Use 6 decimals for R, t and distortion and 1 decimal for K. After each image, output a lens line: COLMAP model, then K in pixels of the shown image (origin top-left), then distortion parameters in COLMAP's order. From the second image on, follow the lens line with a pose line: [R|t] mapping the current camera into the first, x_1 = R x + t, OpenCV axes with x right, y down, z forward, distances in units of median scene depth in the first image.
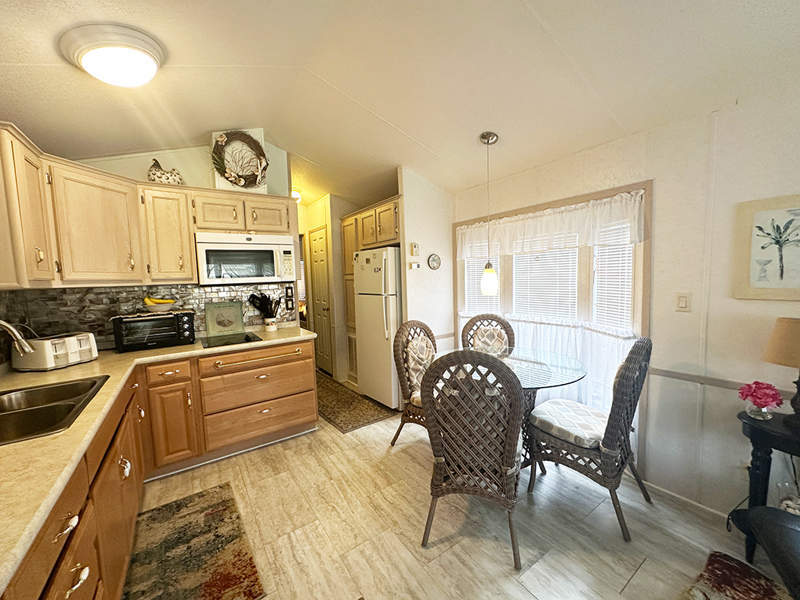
lens RADIAL K [[318.8, 0, 398.4], [0, 318.8, 300.6], [0, 0, 1]] dist [-0.001324, 0.000183]
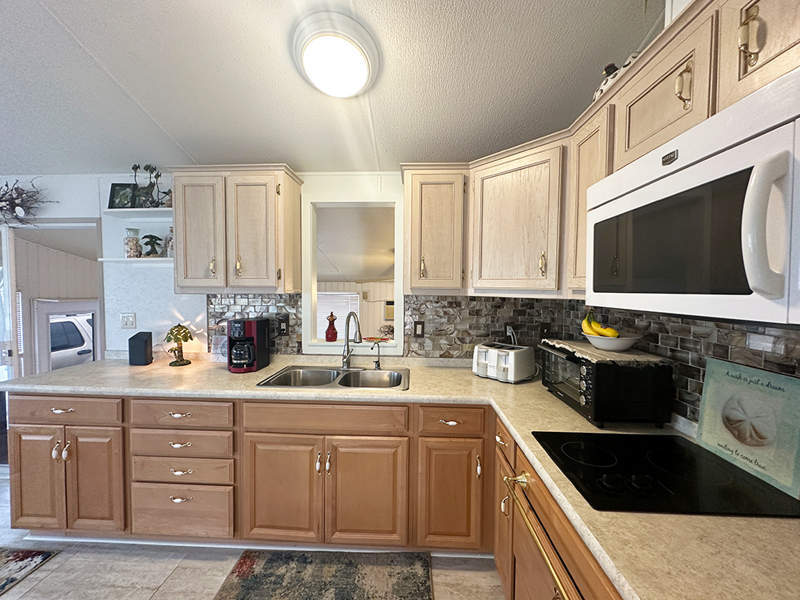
lens RADIAL K [[318.8, 0, 398.5], [0, 318.8, 300.4], [0, 0, 1]] dist [-0.001324, 0.000183]
pose [[-0.597637, 0.063070, -0.799282, -0.110816], [-0.044404, 0.992768, 0.111539, -0.103747], [0.800536, 0.102151, -0.590514, 1.147202]]
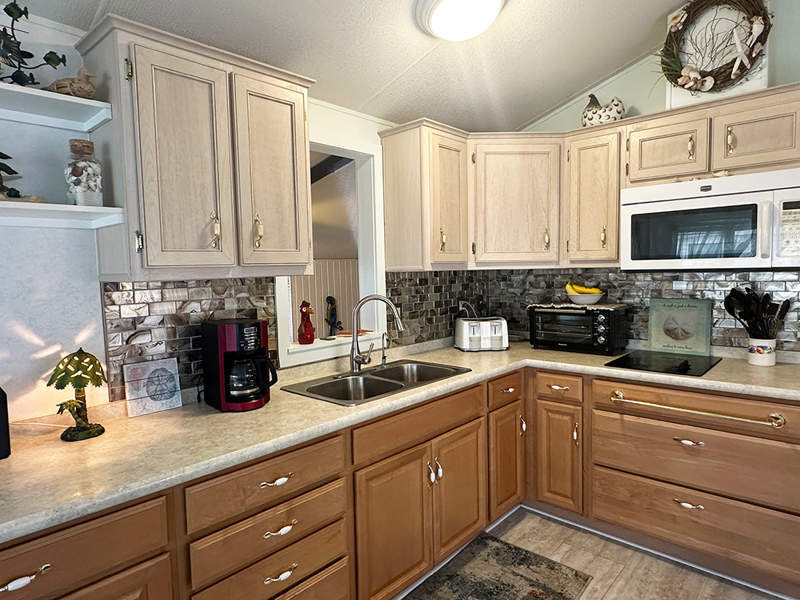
lens RADIAL K [[481.9, 0, 395.2], [0, 481.9, 301.1], [0, 0, 1]] dist [-0.002118, -0.002911]
pose [[0.226434, 0.100250, -0.968854, 0.260881], [-0.057734, 0.994322, 0.089393, -0.051470], [0.972314, 0.035694, 0.230936, 0.351992]]
